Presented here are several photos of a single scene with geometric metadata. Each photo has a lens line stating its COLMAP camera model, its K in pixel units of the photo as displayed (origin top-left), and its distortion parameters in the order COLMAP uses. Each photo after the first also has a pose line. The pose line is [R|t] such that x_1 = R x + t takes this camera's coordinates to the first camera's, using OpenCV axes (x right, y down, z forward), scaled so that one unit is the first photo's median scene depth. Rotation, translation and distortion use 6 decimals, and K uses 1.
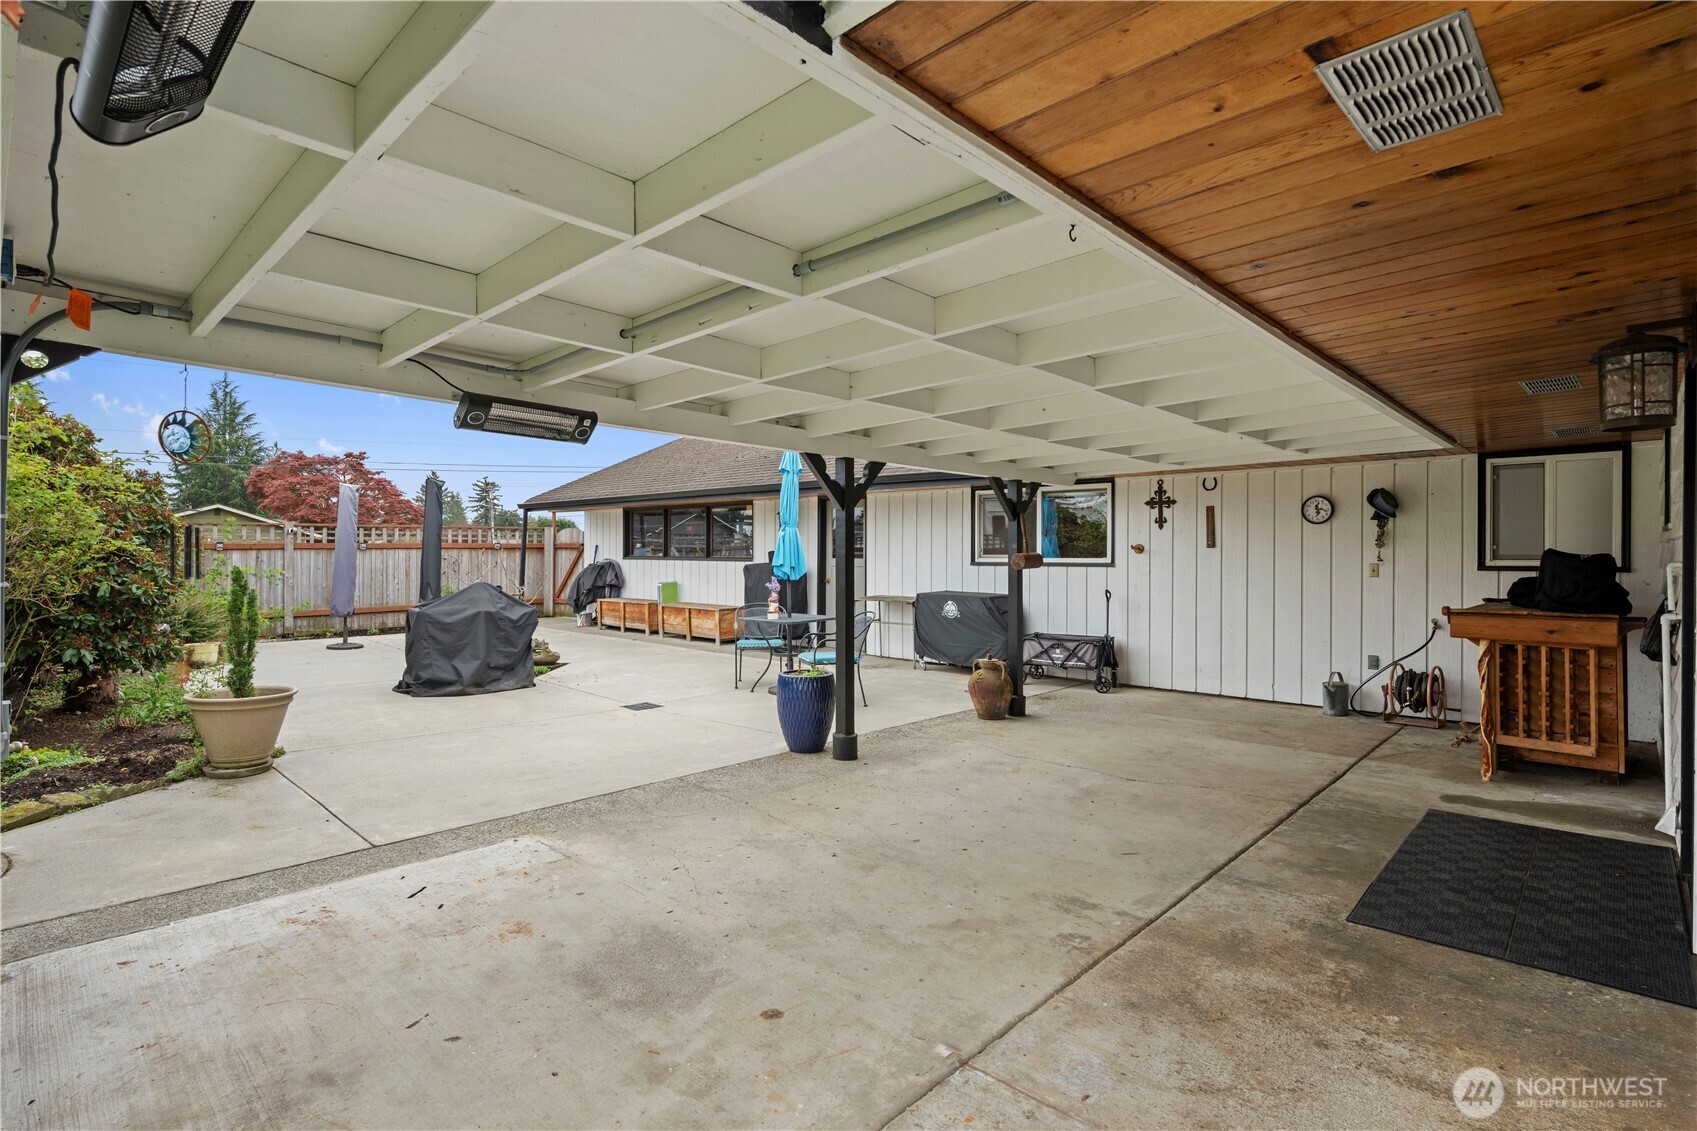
lens RADIAL K [[795.6, 0, 848.5], [0, 795.6, 565.5], [0, 0, 1]] dist [0.001275, 0.000165]
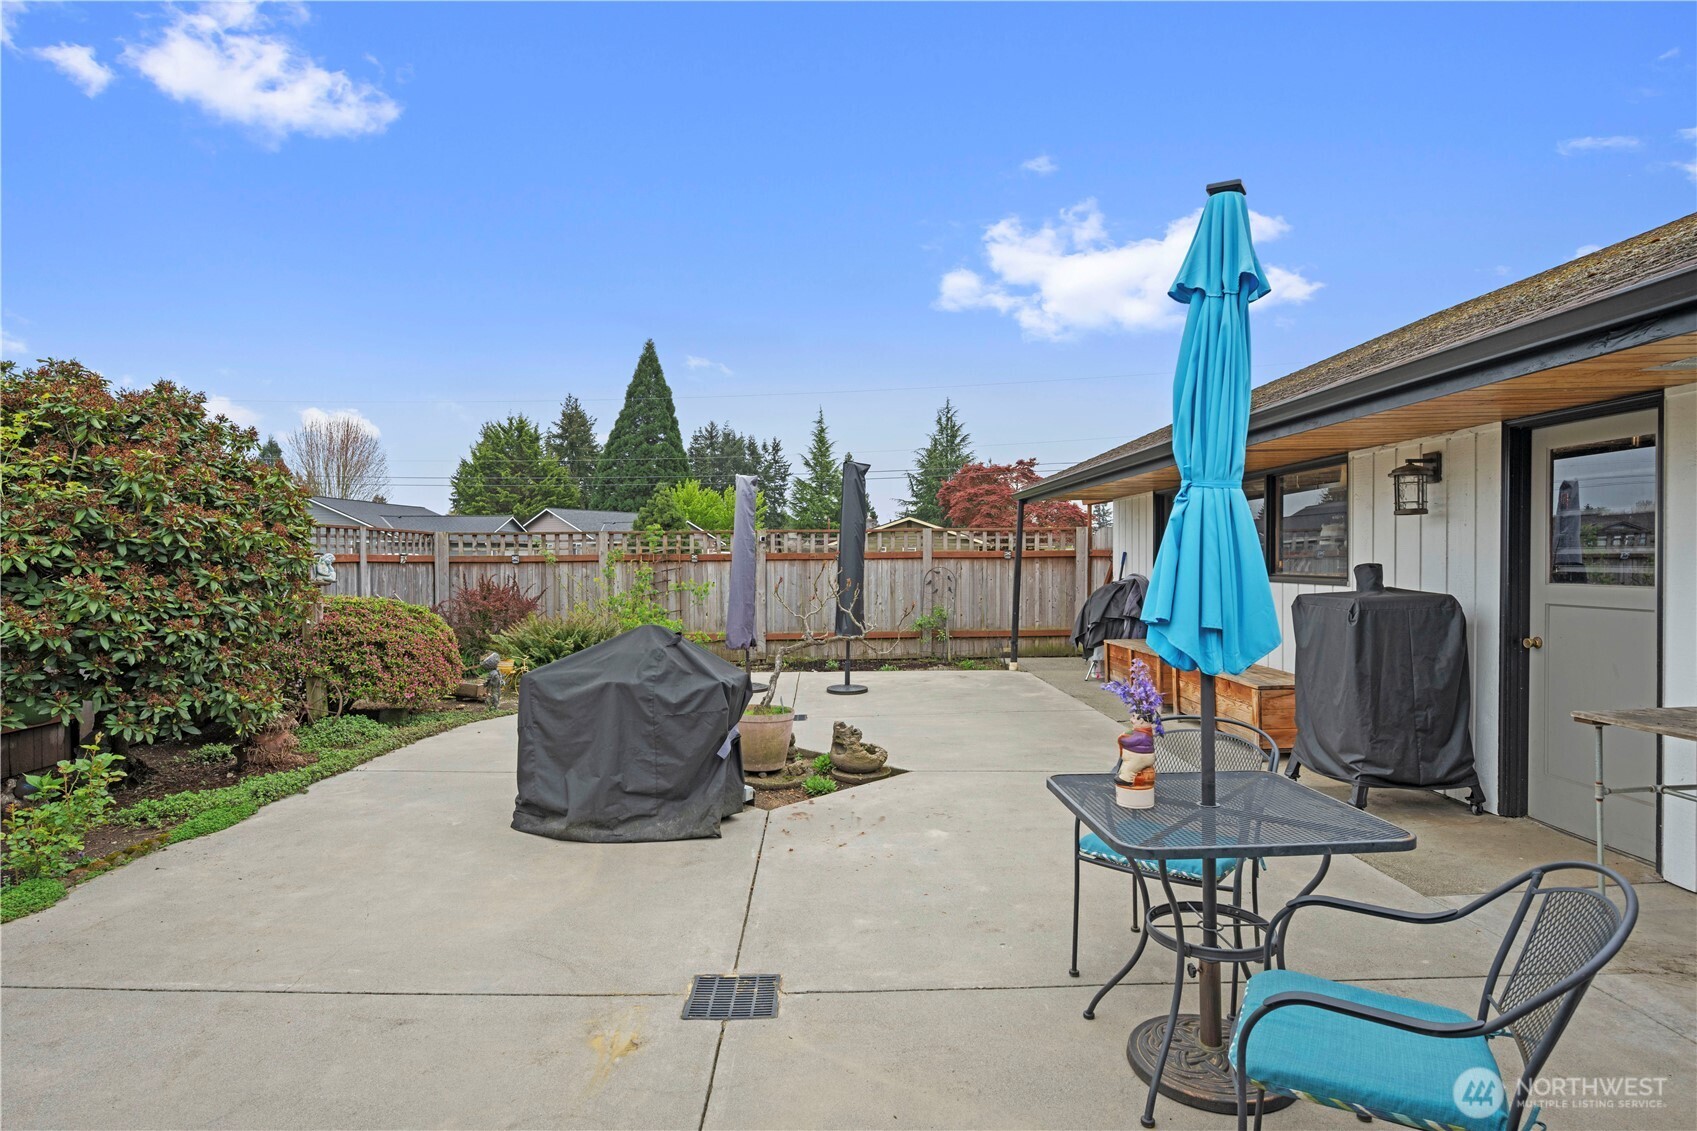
lens RADIAL K [[889.8, 0, 848.5], [0, 889.8, 565.5], [0, 0, 1]] dist [0.000560, 0.000031]
pose [[0.708168, 0.002612, -0.706039, 0.033580], [-0.009836, 0.999933, -0.006167, -0.009520], [0.705976, 0.011312, 0.708146, 0.372132]]
